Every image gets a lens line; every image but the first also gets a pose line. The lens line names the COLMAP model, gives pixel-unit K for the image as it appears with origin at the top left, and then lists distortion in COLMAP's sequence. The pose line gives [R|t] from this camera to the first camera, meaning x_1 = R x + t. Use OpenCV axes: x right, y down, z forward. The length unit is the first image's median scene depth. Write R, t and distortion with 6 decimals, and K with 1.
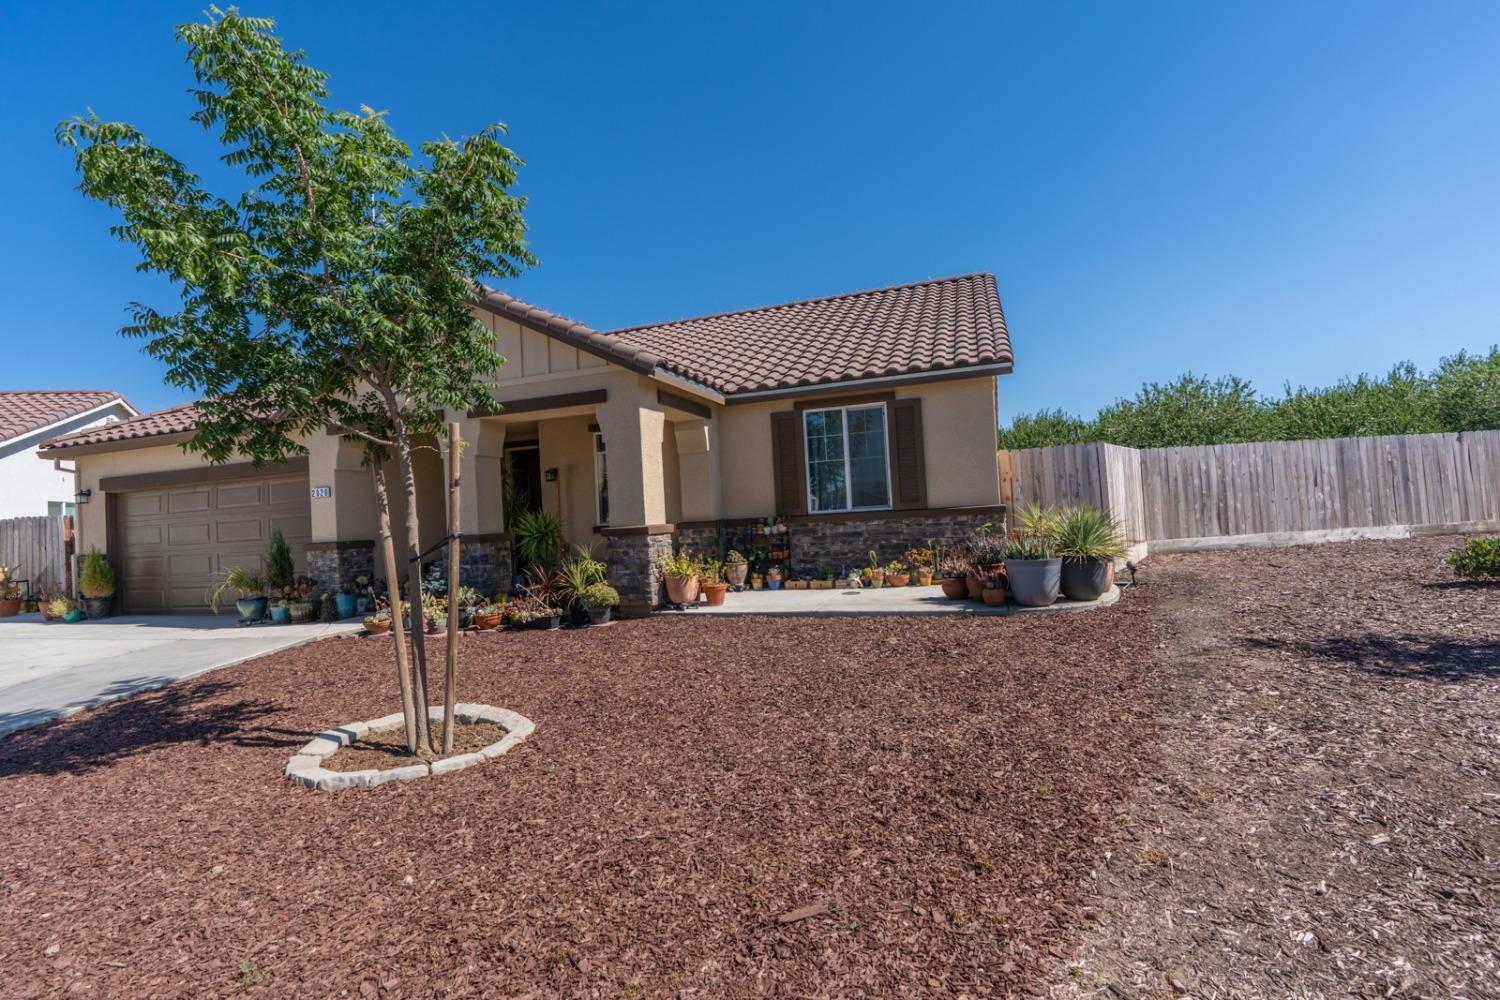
lens RADIAL K [[675.8, 0, 750.0], [0, 675.8, 500.0], [0, 0, 1]] dist [-0.002414, 0.000251]
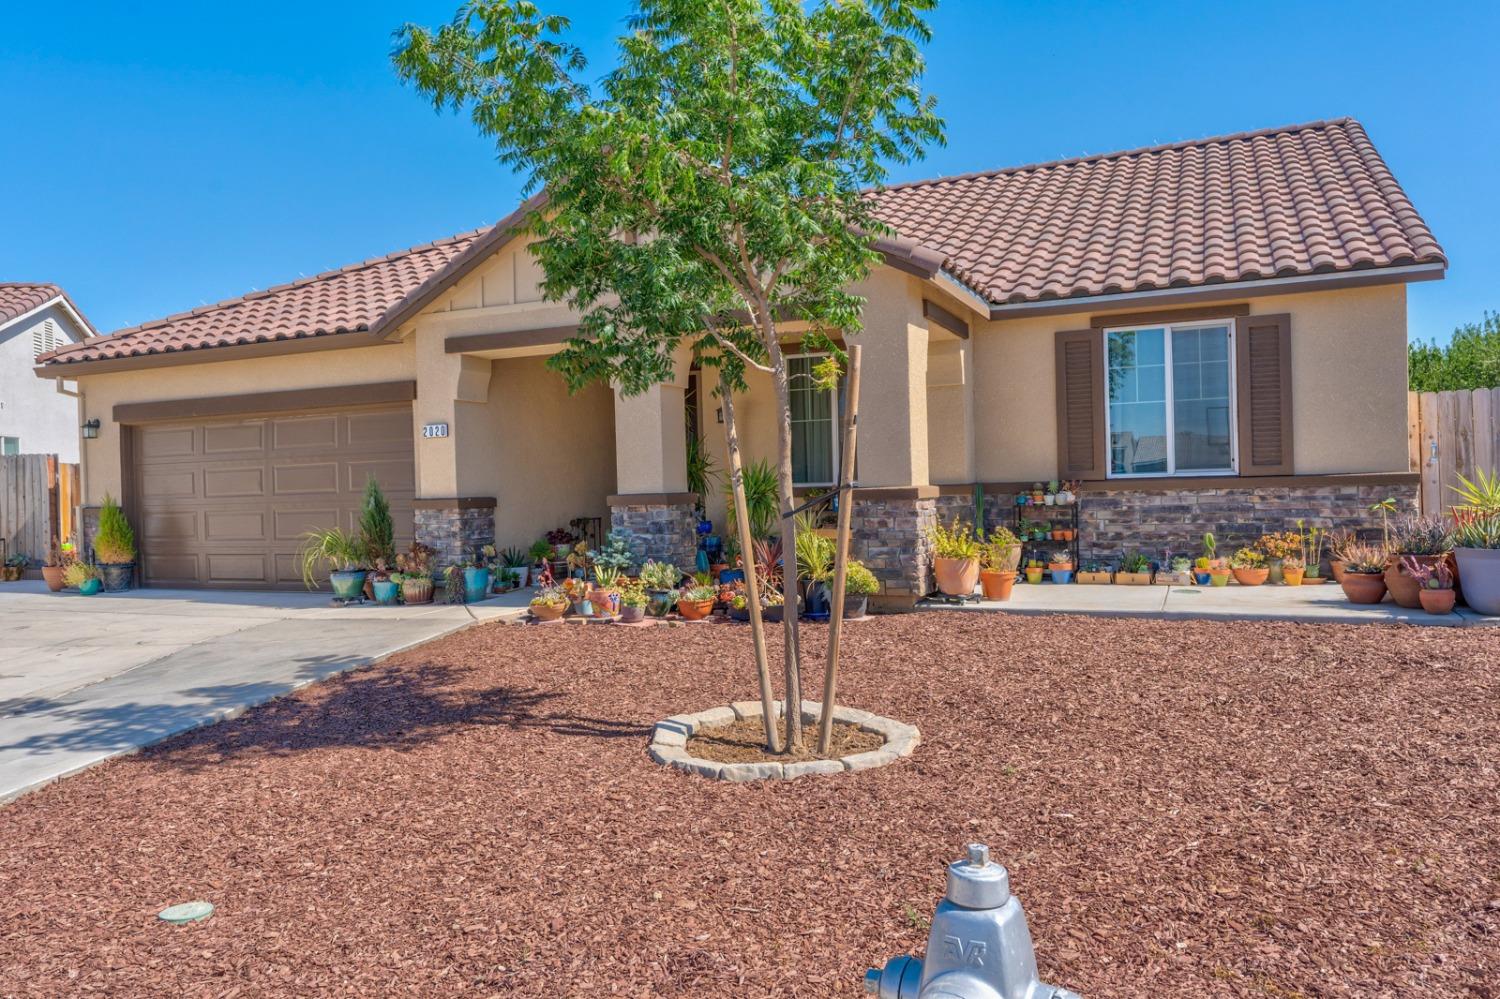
lens RADIAL K [[1037.5, 0, 750.0], [0, 1037.5, 499.5], [0, 0, 1]] dist [0.000191, 0.003429]
pose [[0.995265, 0.029652, -0.092563, -0.190828], [-0.025951, 0.998825, 0.040925, 0.008769], [0.093667, -0.038329, 0.994865, -0.108435]]
